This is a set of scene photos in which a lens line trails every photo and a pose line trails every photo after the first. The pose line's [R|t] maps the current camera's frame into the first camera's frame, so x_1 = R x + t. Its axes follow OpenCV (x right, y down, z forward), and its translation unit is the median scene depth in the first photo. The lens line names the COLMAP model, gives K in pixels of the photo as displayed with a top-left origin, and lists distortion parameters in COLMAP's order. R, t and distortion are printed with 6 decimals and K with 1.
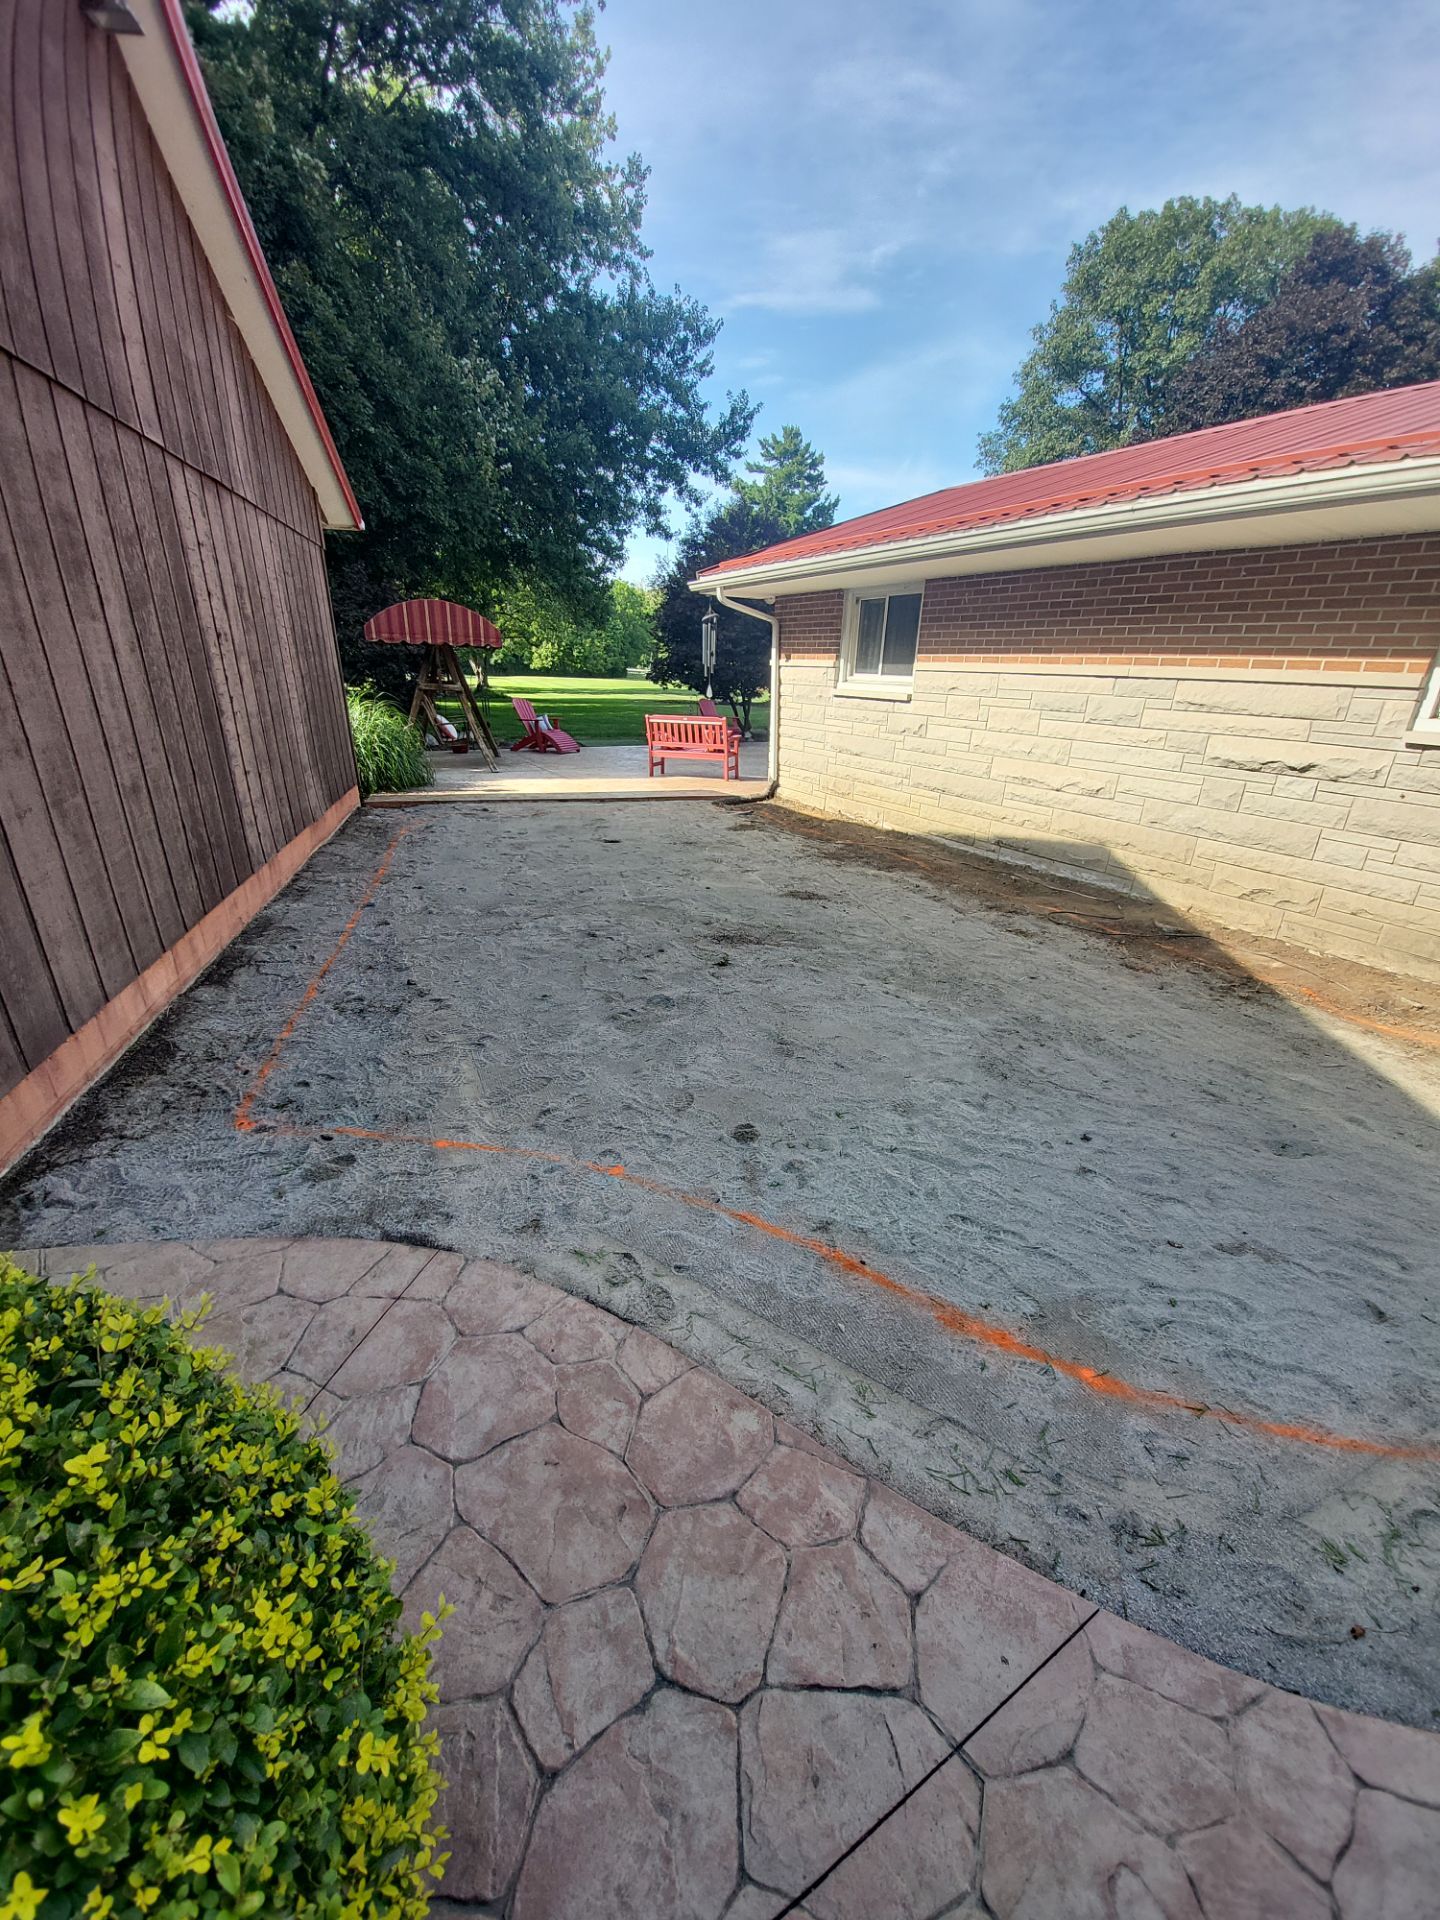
lens RADIAL K [[761.3, 0, 730.0], [0, 761.3, 980.8], [0, 0, 1]] dist [0.000908, -0.008537]
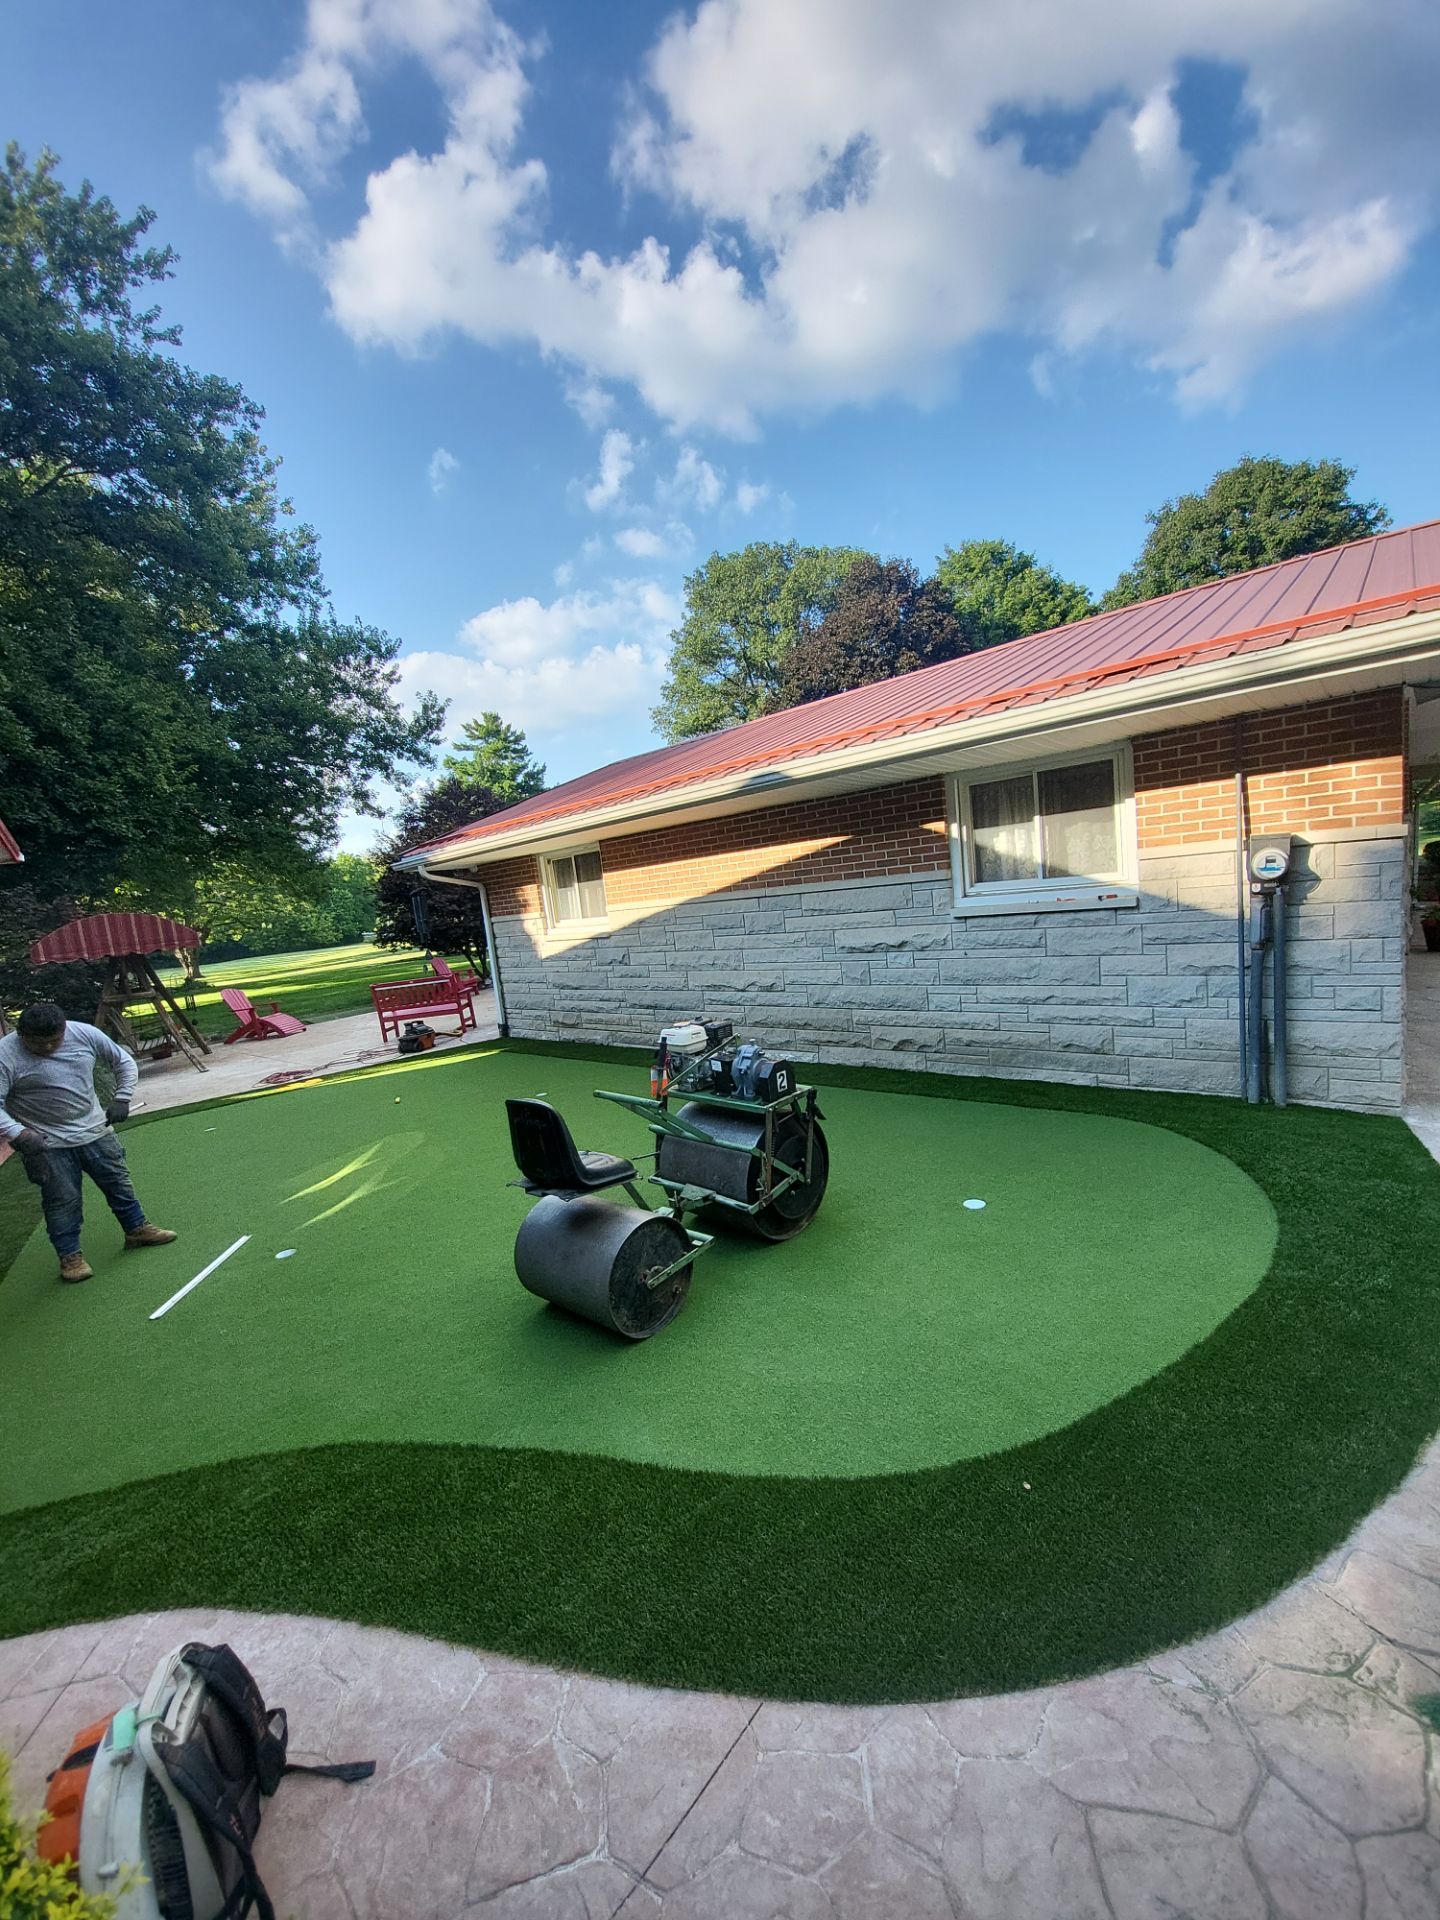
lens RADIAL K [[761.3, 0, 728.4], [0, 761.3, 985.2], [0, 0, 1]] dist [0.000908, -0.008537]
pose [[0.937985, -0.176550, 0.298352, 0.022386], [0.251030, 0.939446, -0.233292, 0.003791], [-0.239098, 0.293719, 0.925506, -0.030570]]
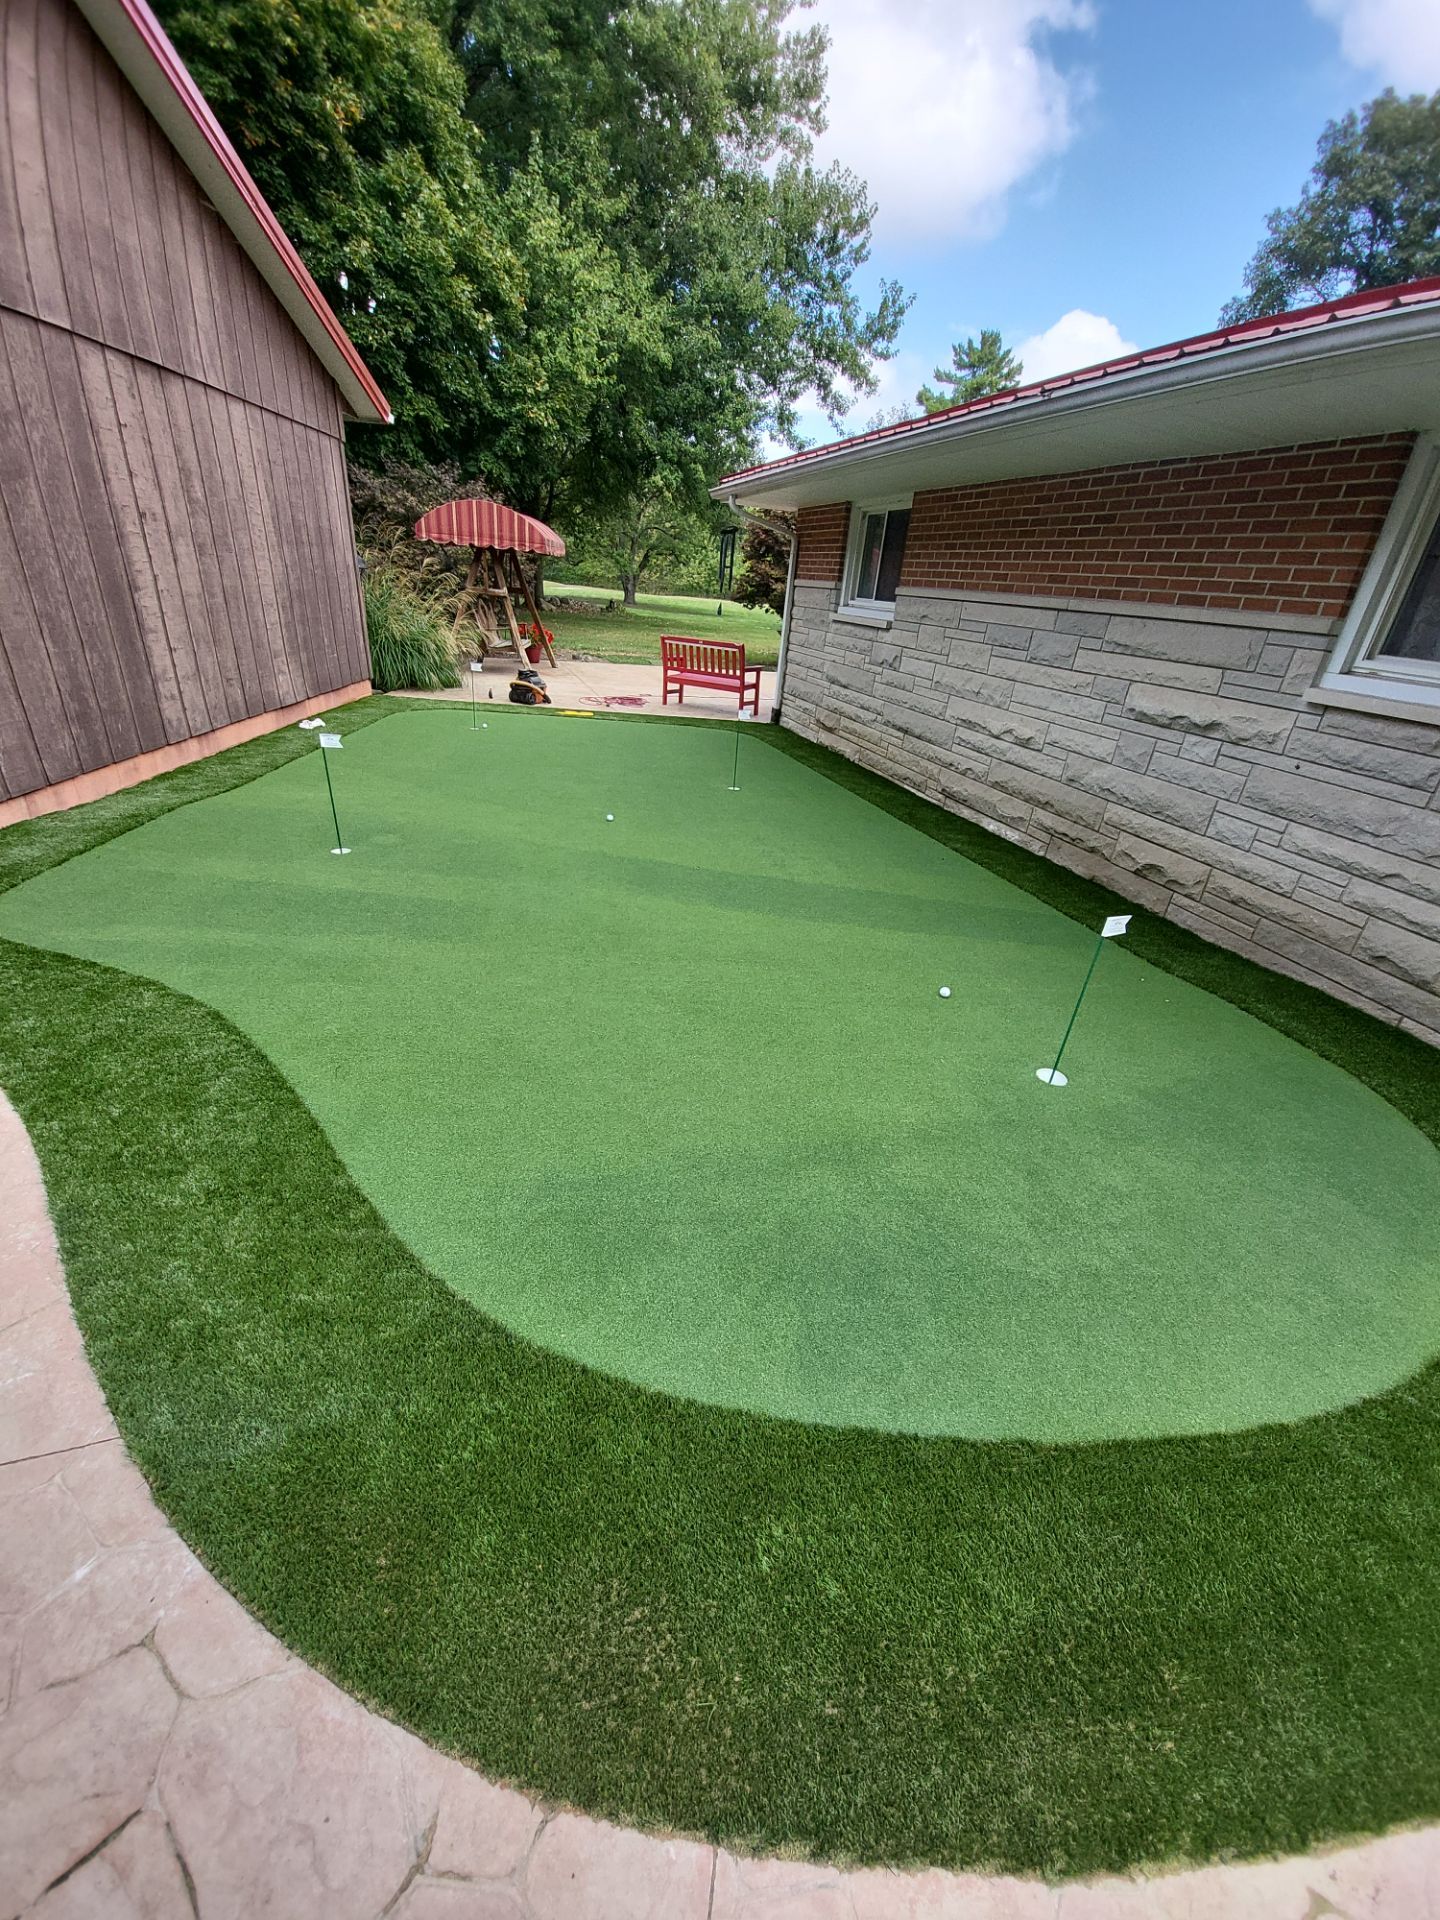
lens RADIAL K [[761.3, 0, 727.4], [0, 761.3, 982.1], [0, 0, 1]] dist [0.000908, -0.008537]
pose [[0.977435, 0.139992, -0.158189, 0.110227], [-0.126942, 0.987834, 0.089834, -0.000971], [0.168840, -0.067726, 0.983314, 0.012474]]
